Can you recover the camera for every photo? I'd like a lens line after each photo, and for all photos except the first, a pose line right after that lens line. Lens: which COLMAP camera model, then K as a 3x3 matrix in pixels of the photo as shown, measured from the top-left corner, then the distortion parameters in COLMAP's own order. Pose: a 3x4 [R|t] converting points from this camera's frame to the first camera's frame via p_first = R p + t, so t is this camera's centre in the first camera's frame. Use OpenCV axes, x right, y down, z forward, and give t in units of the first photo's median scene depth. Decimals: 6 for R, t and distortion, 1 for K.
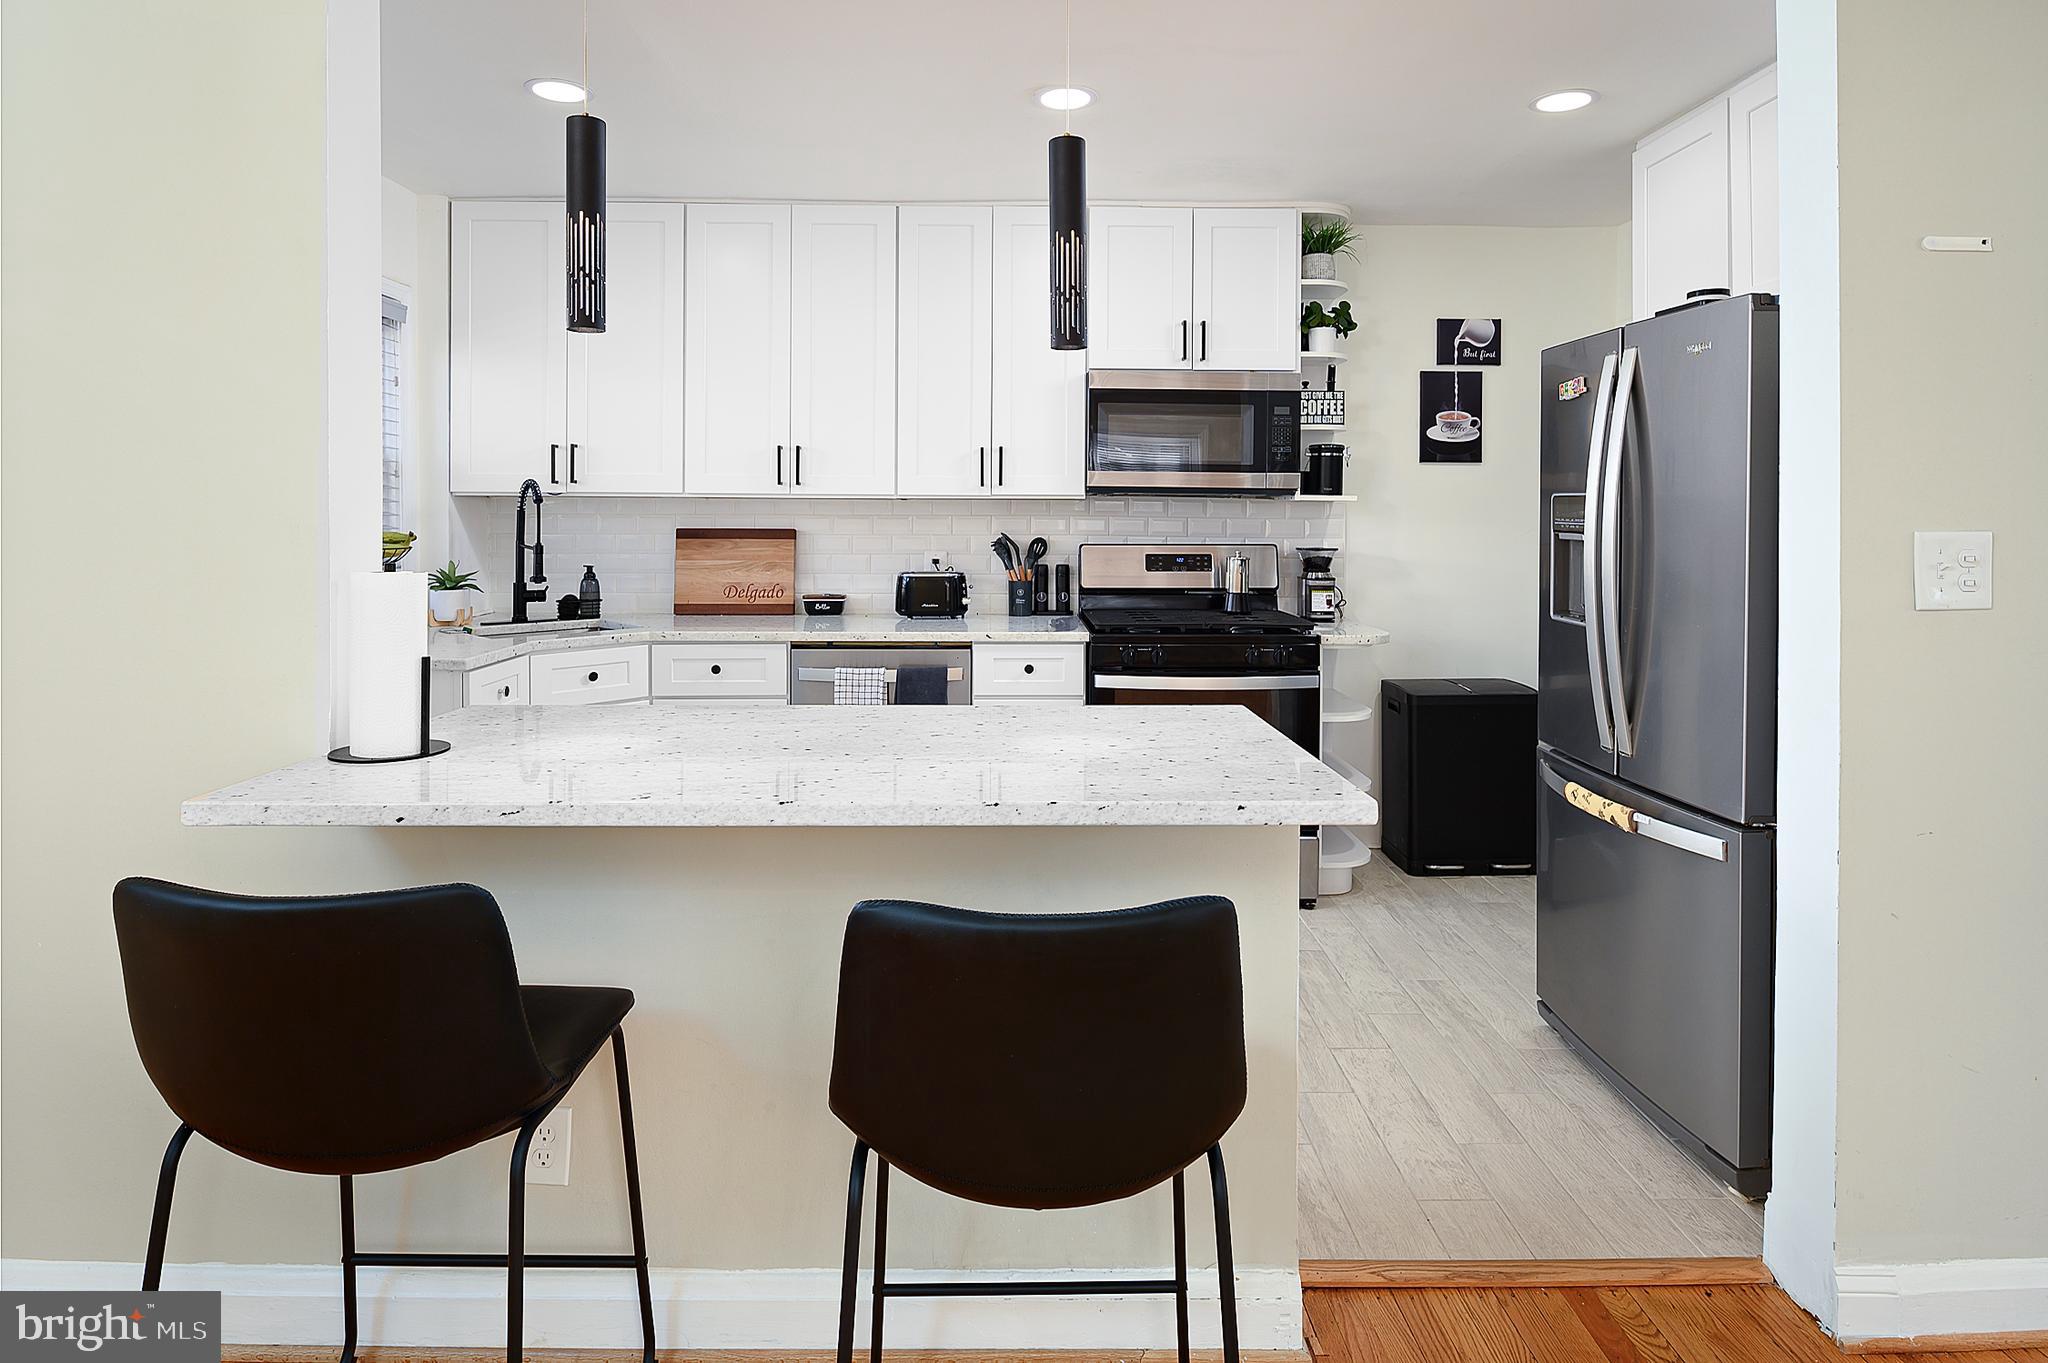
lens RADIAL K [[1102.1, 0, 1018.3], [0, 1102.1, 523.4], [0, 0, 1]] dist [-0.005917, -0.002085]
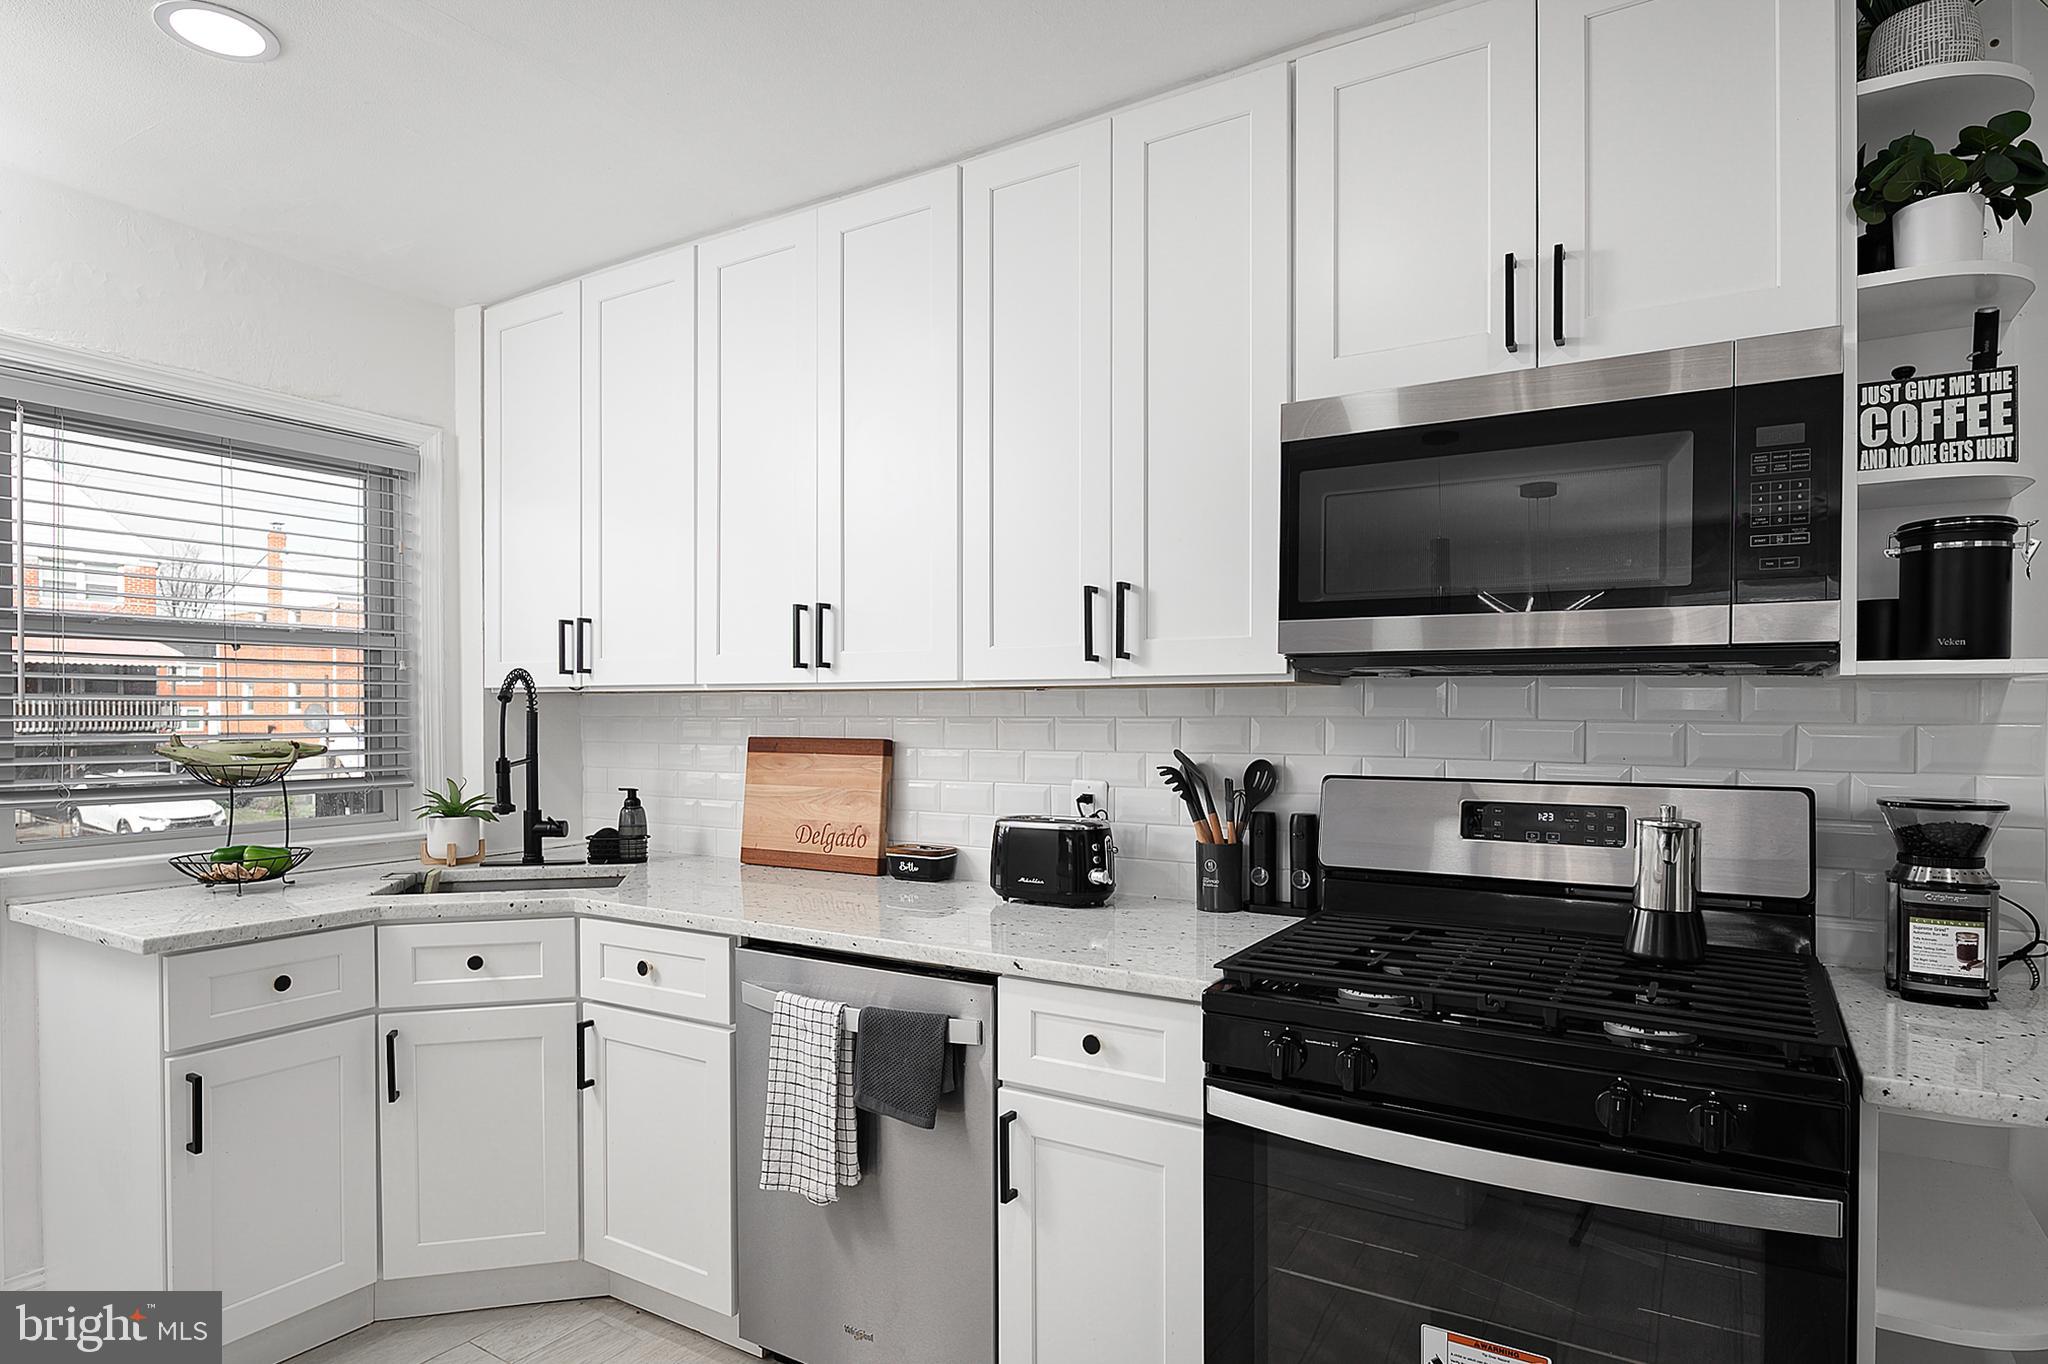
lens RADIAL K [[1128.3, 0, 1024.3], [0, 1128.3, 719.3], [0, 0, 1]] dist [-0.007027, -0.001771]
pose [[0.839509, -0.001611, -0.543344, 0.223107], [-0.000407, 0.999993, -0.003594, -0.004330], [0.543346, 0.003238, 0.839503, 0.523209]]
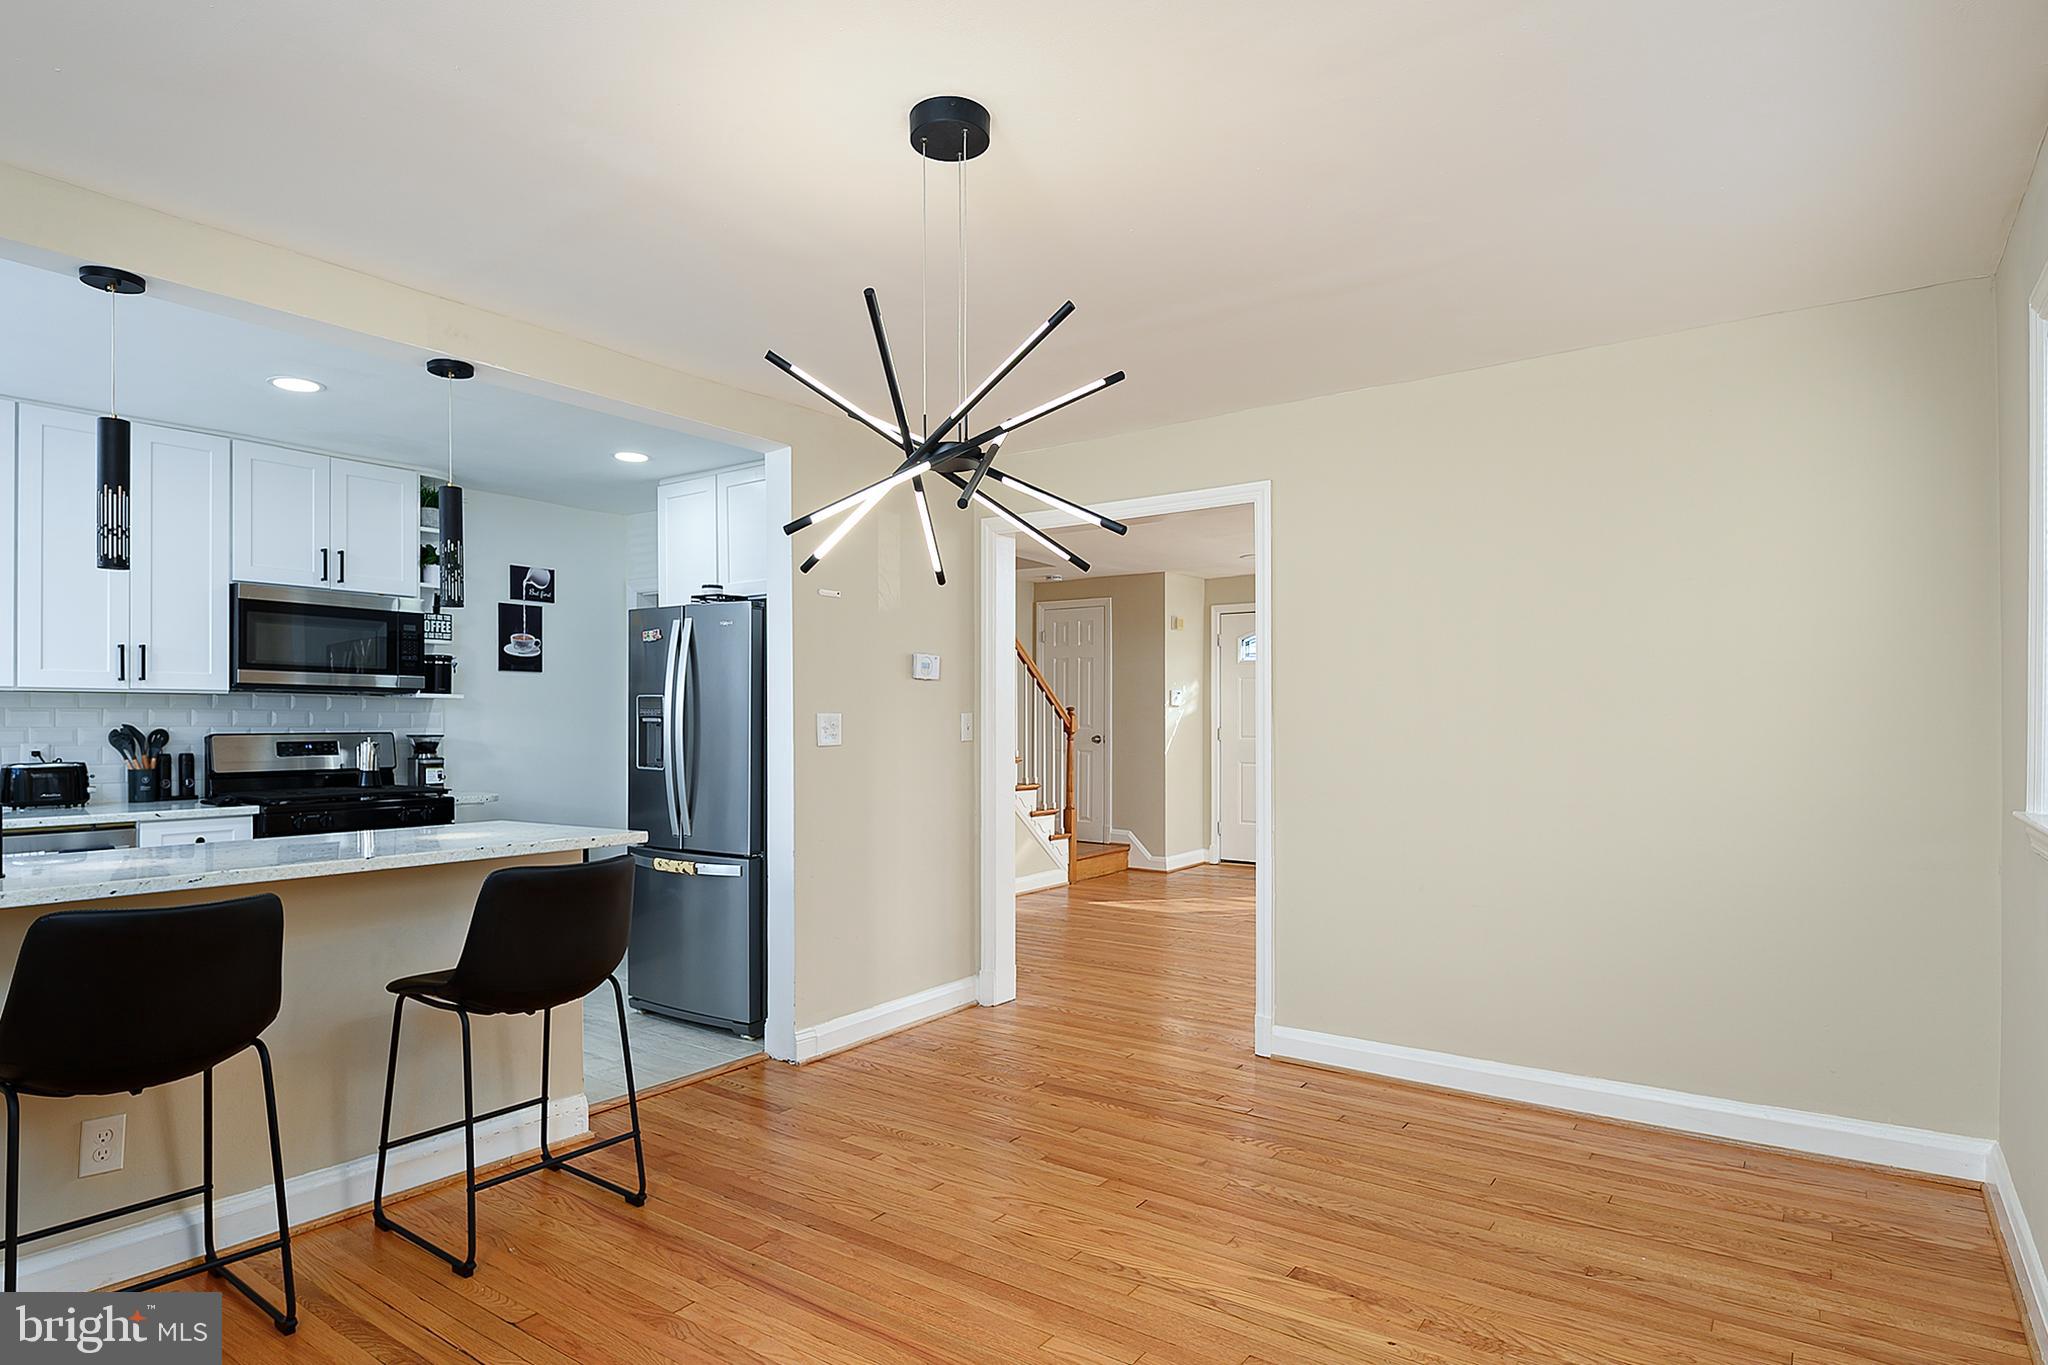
lens RADIAL K [[1128.3, 0, 1024.3], [0, 1128.3, 719.8], [0, 0, 1]] dist [-0.007027, -0.001771]
pose [[0.594367, -0.002588, 0.804190, -0.380713], [0.007273, 0.999971, -0.002157, 0.012967], [-0.804161, 0.007131, 0.594369, -0.350809]]
